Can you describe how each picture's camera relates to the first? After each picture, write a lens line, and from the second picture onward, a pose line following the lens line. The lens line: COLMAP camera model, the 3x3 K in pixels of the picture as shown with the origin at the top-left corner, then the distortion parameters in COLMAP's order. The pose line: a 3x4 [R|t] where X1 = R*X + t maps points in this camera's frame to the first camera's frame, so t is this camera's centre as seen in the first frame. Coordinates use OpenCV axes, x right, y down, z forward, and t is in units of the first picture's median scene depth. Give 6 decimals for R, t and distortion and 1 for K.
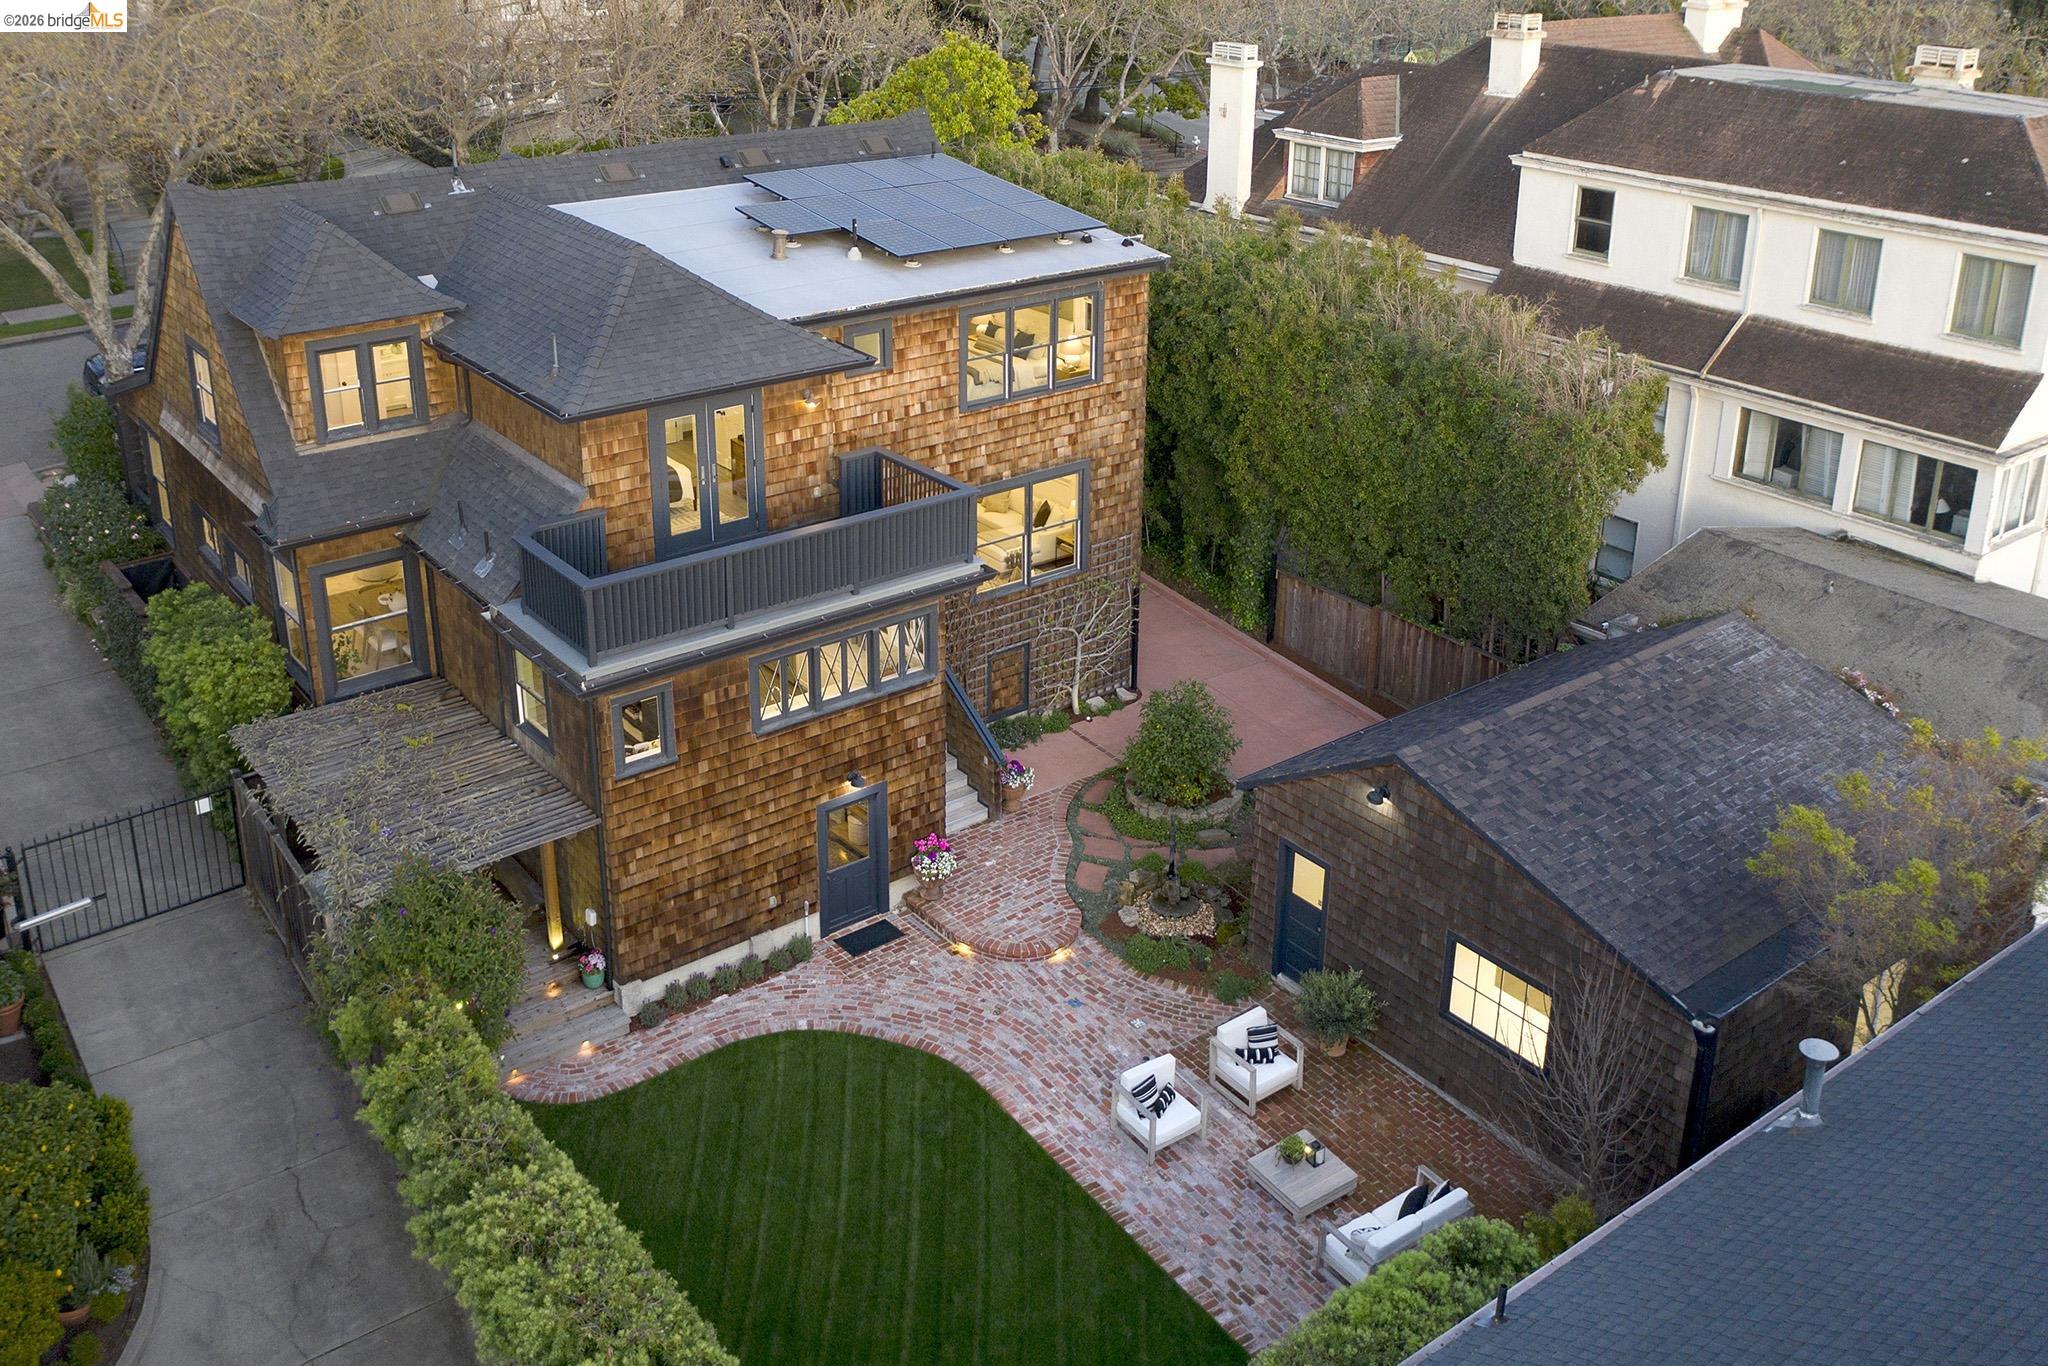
lens RADIAL K [[1777.1, 0, 1024.0], [0, 1777.1, 683.0], [0, 0, 1]] dist [-0.000114, -0.004481]
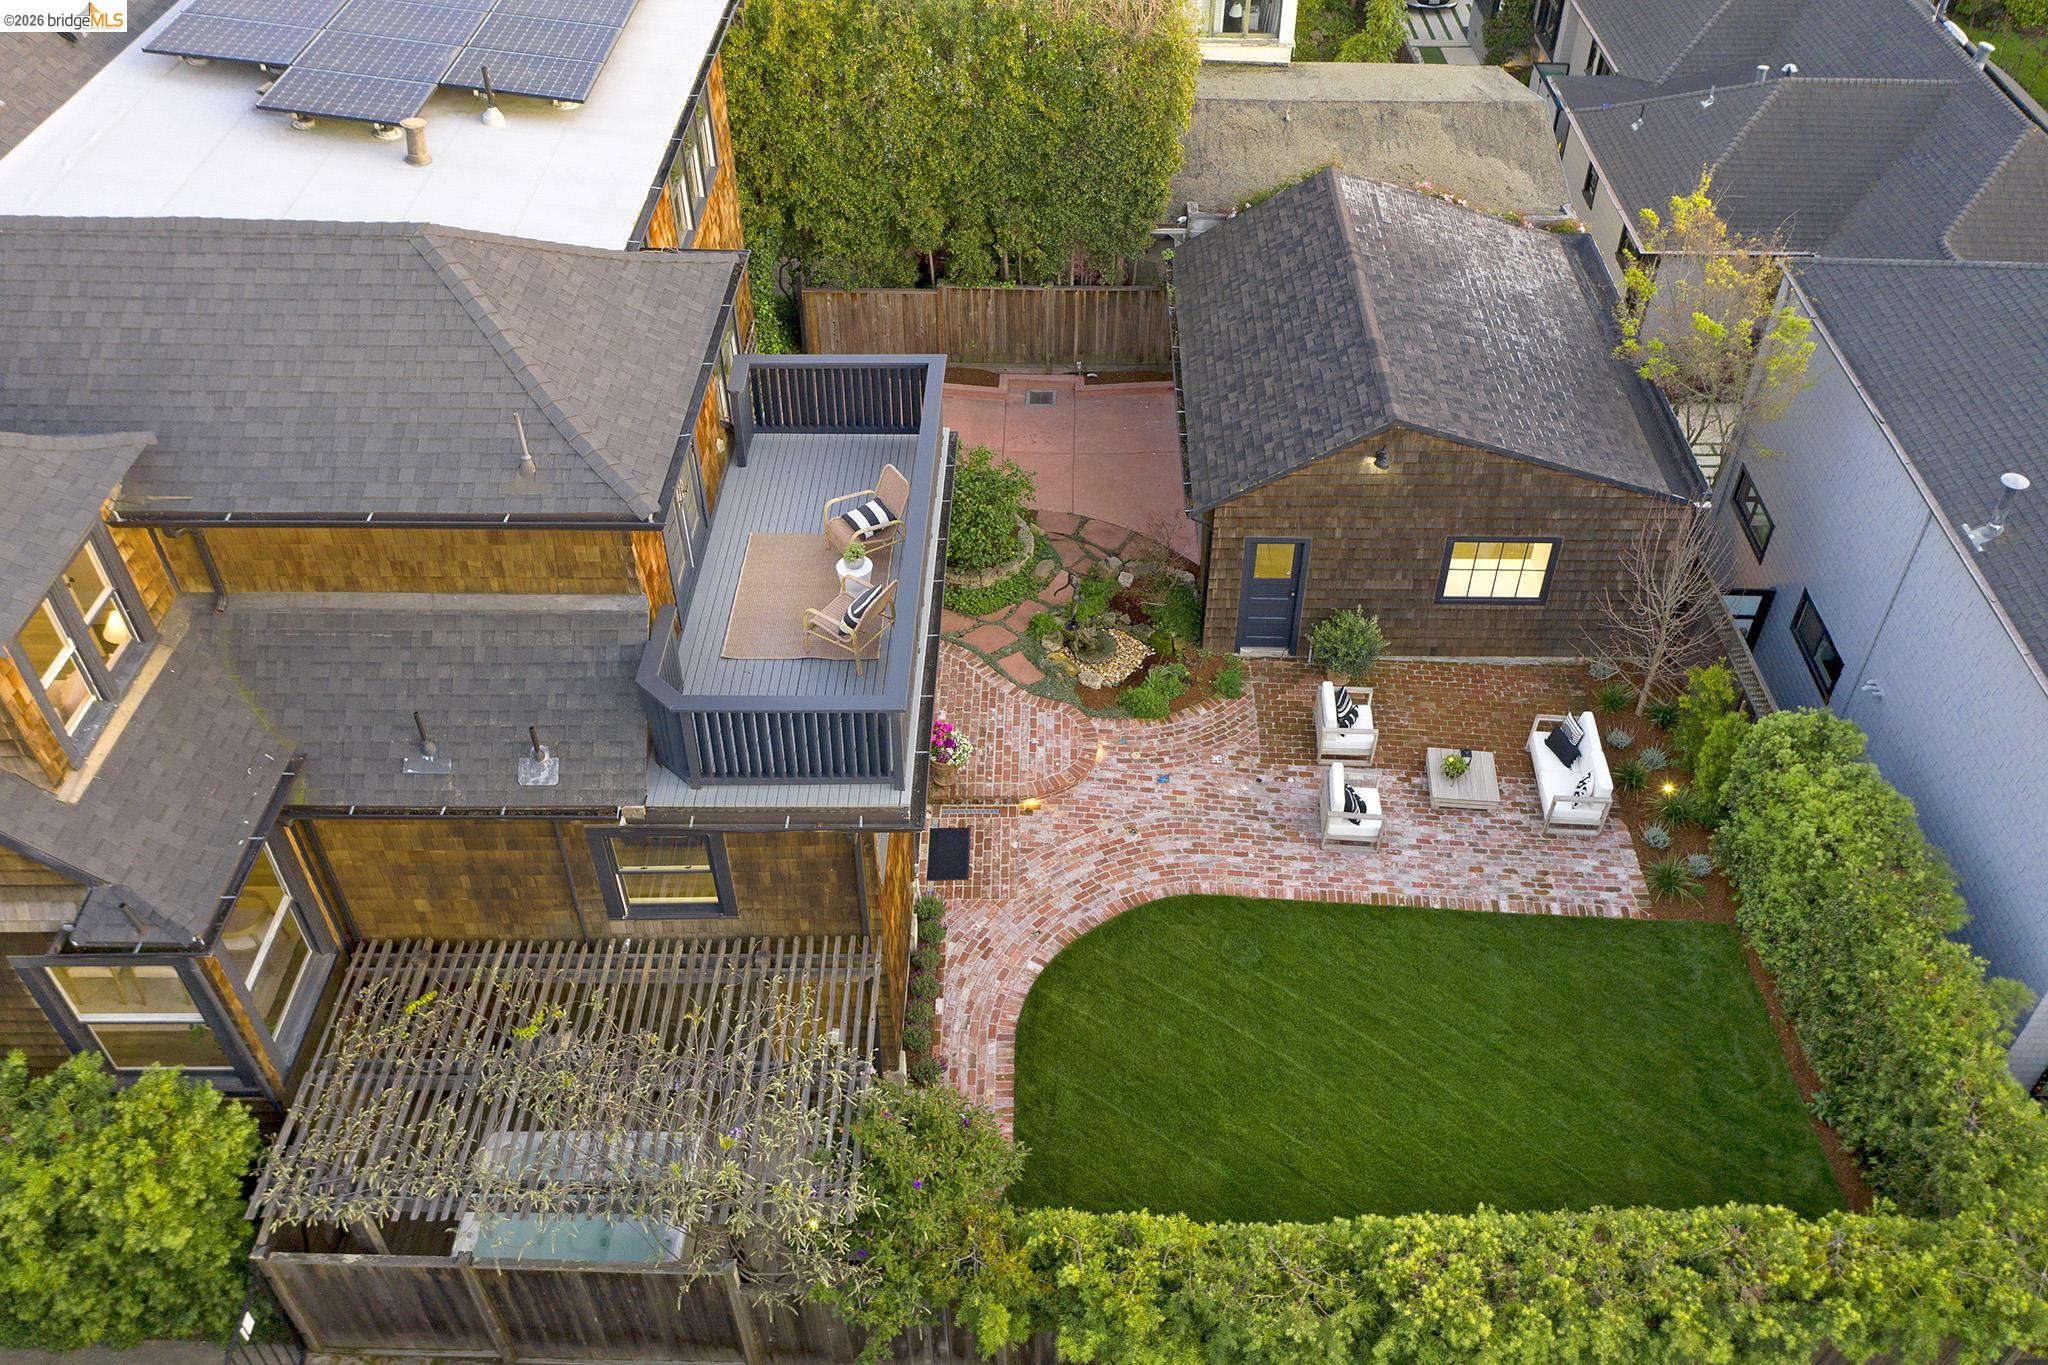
lens RADIAL K [[1543.3, 0, 1136.0], [0, 1543.3, 726.2], [0, 0, 1]] dist [0.000517, 0.001808]
pose [[0.594708, -0.566278, 0.570659, -0.472553], [0.334062, 0.819708, 0.465275, -0.265428], [-0.731249, -0.086067, 0.676659, 0.409250]]
